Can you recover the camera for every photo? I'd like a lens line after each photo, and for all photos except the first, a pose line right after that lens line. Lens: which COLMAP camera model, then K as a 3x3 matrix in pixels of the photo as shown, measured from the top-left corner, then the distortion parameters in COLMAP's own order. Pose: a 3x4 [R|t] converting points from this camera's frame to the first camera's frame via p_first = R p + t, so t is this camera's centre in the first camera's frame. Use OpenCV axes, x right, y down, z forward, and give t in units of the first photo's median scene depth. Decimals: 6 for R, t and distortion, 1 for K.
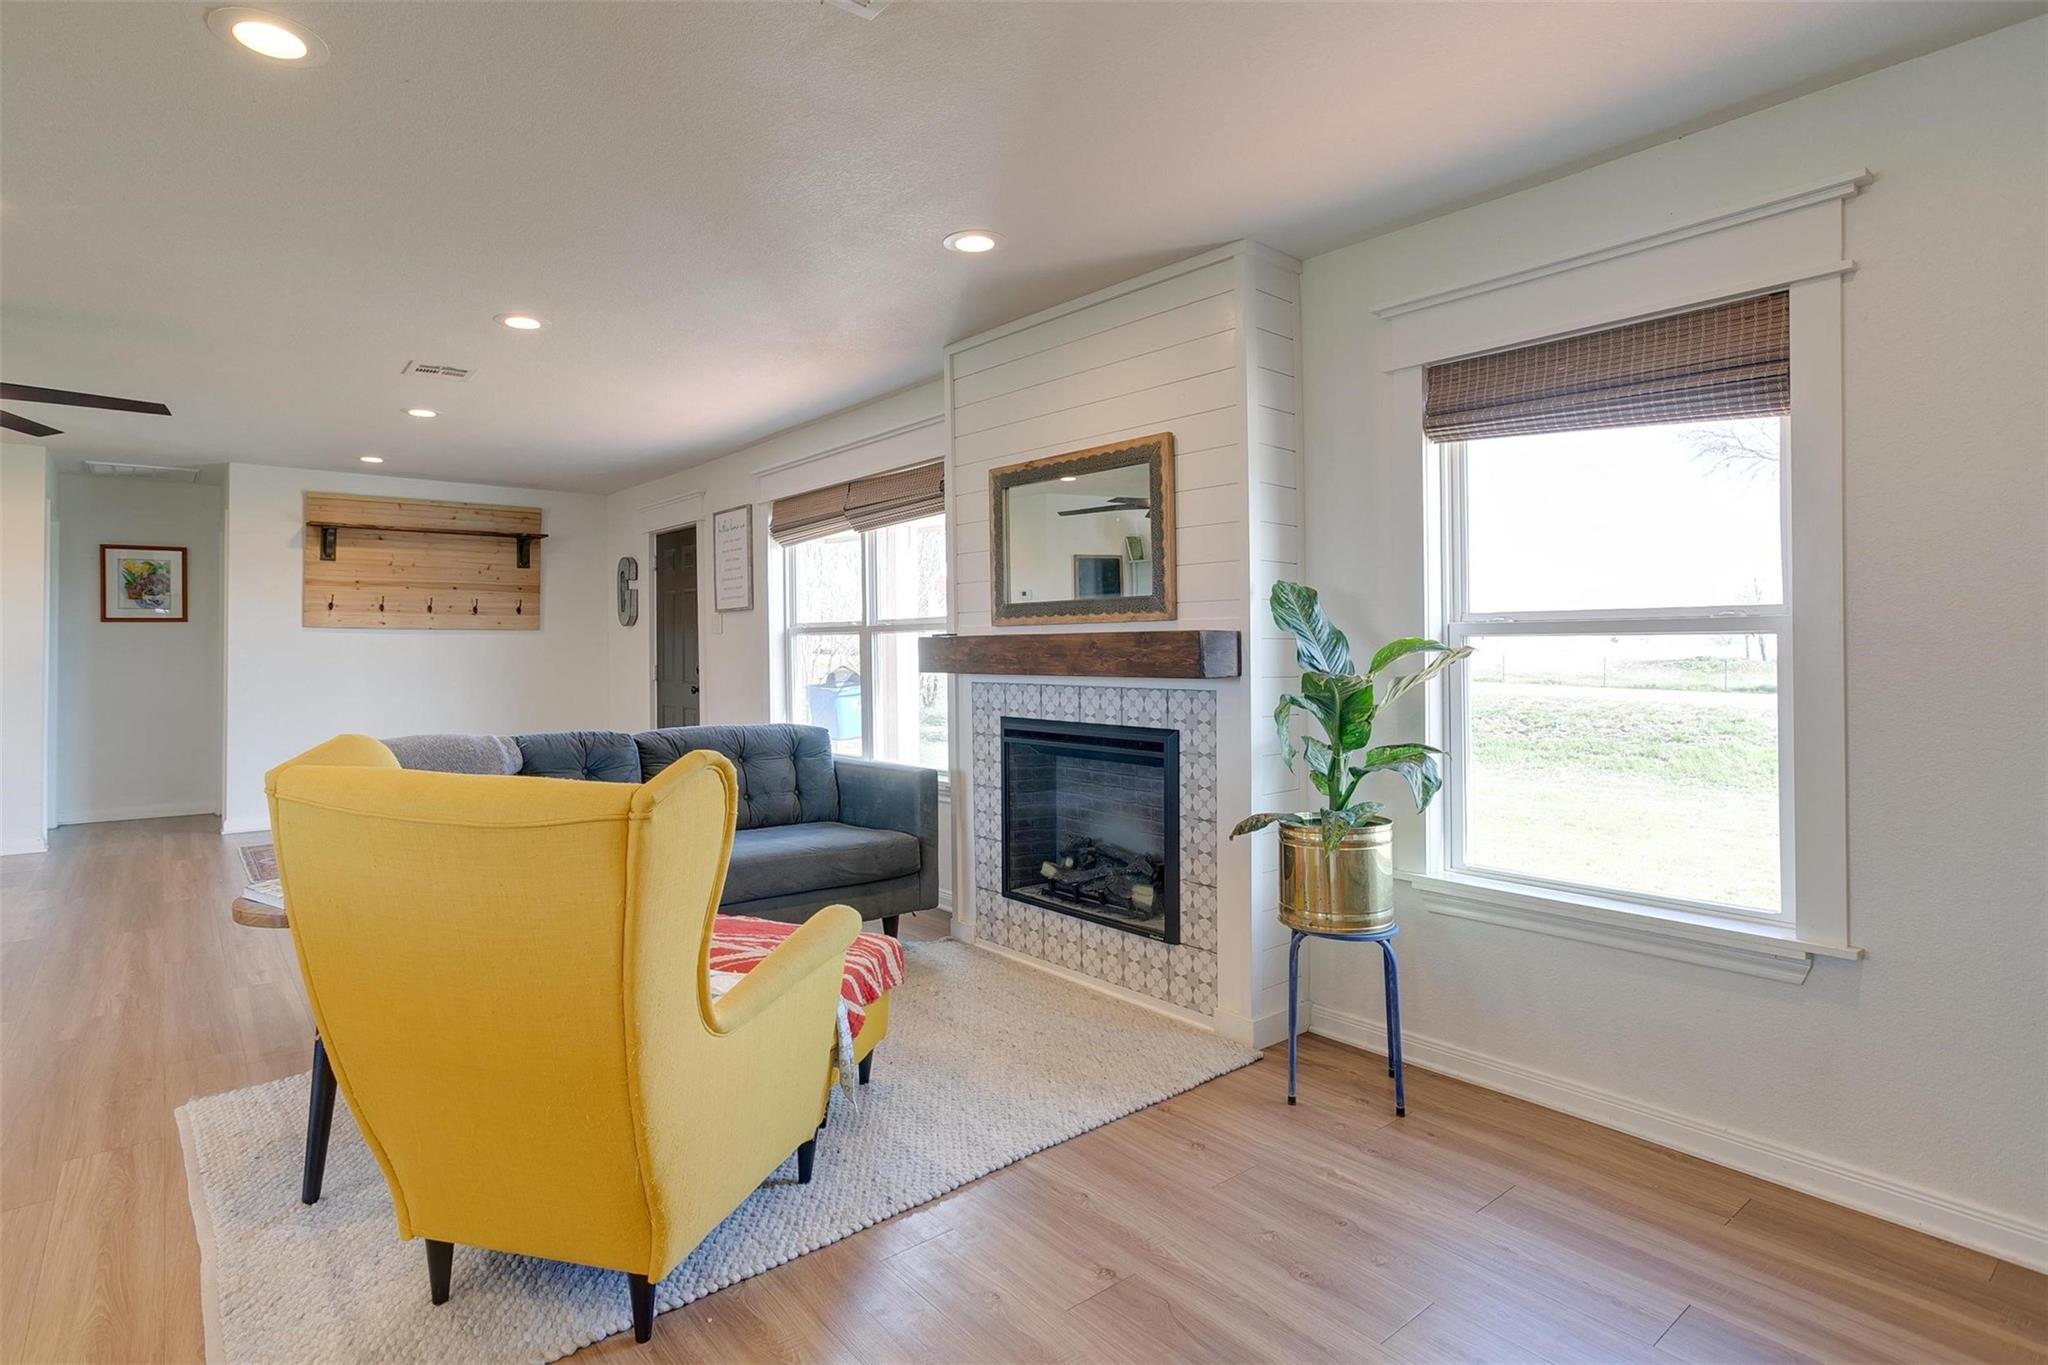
lens RADIAL K [[1048.5, 0, 1012.5], [0, 1048.5, 660.6], [0, 0, 1]] dist [-0.060205, 0.036904]
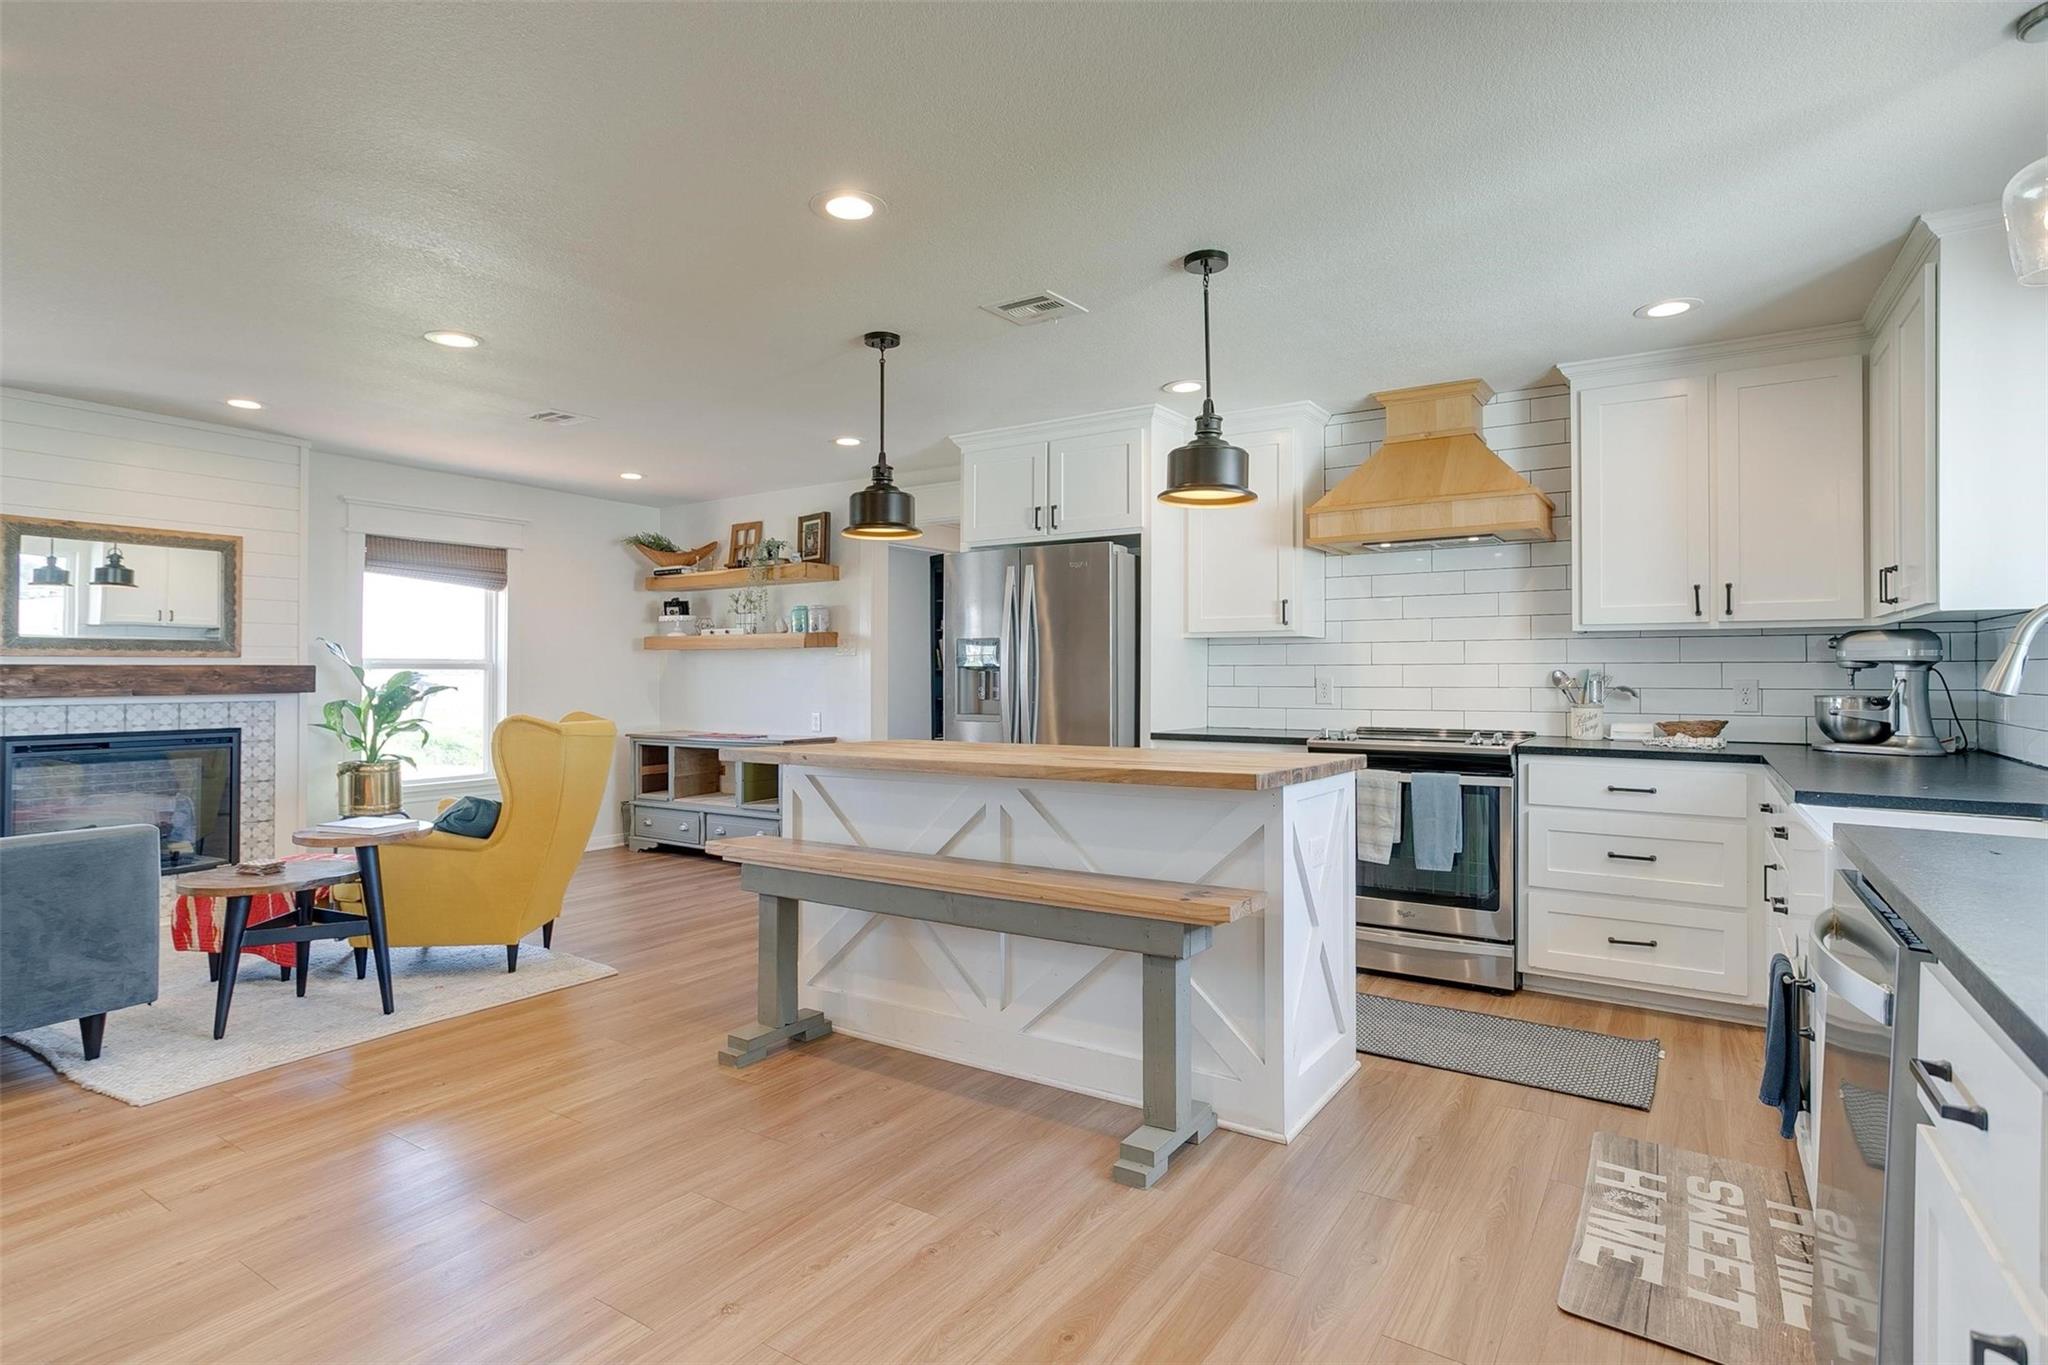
lens RADIAL K [[1048.5, 0, 1012.5], [0, 1048.5, 660.6], [0, 0, 1]] dist [-0.060205, 0.036904]
pose [[-0.300354, 0.013999, 0.953725, -1.023741], [0.012978, 0.999860, -0.010589, -0.001532], [-0.953739, 0.009197, -0.300494, 0.223837]]
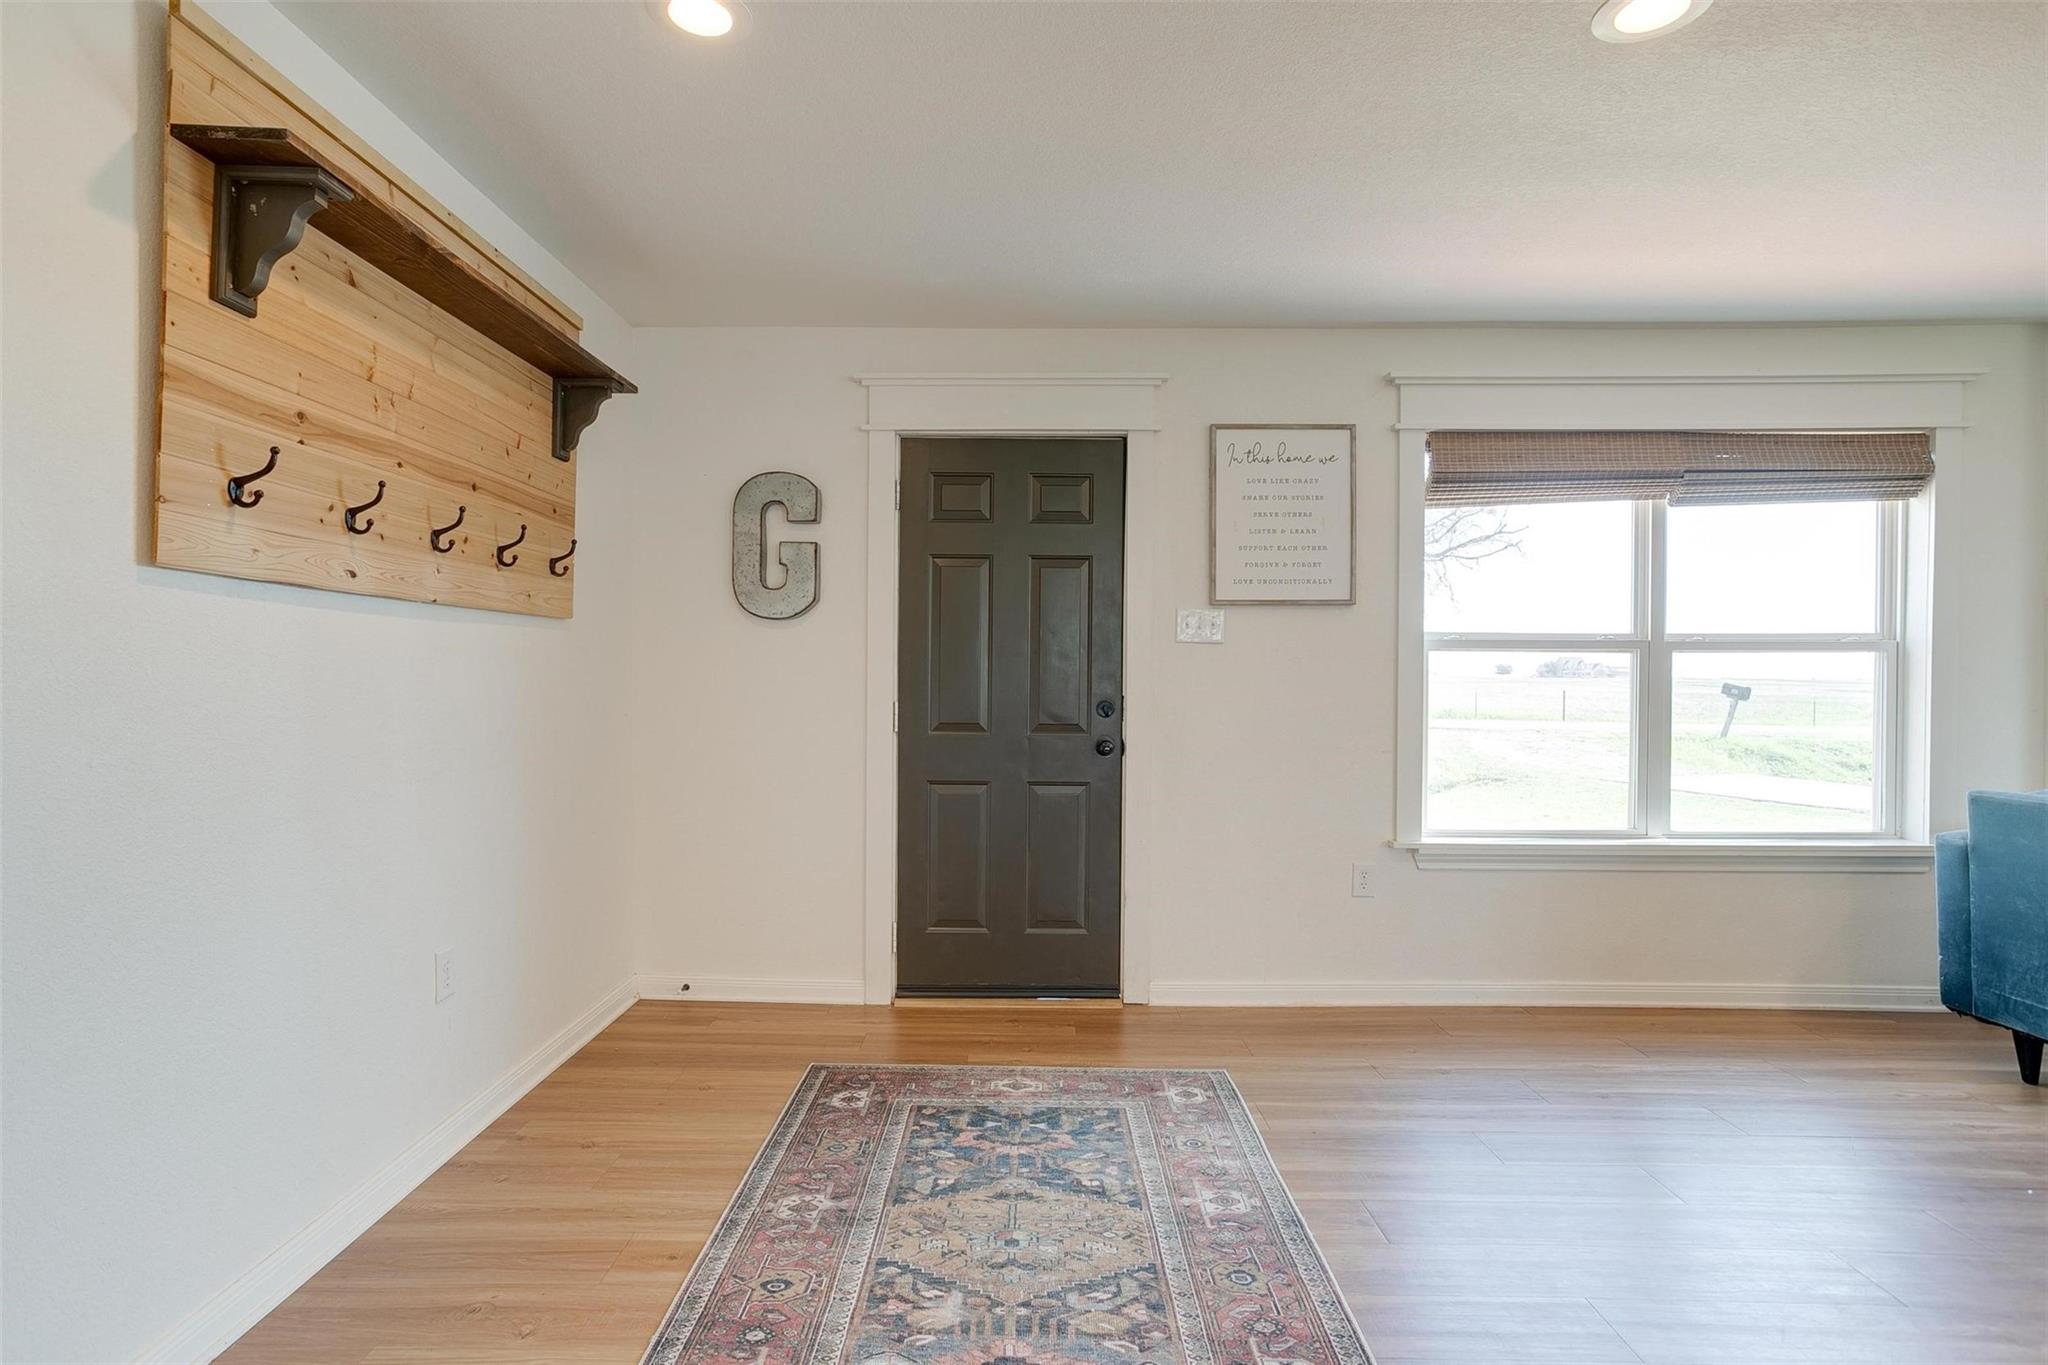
lens RADIAL K [[1037.7, 0, 1018.8], [0, 1037.7, 660.5], [0, 0, 1]] dist [-0.056317, 0.042012]
pose [[0.643997, 0.013650, 0.764906, -0.950205], [0.002719, 0.999794, -0.020130, -0.007171], [-0.765023, 0.015043, 0.643827, 0.901519]]
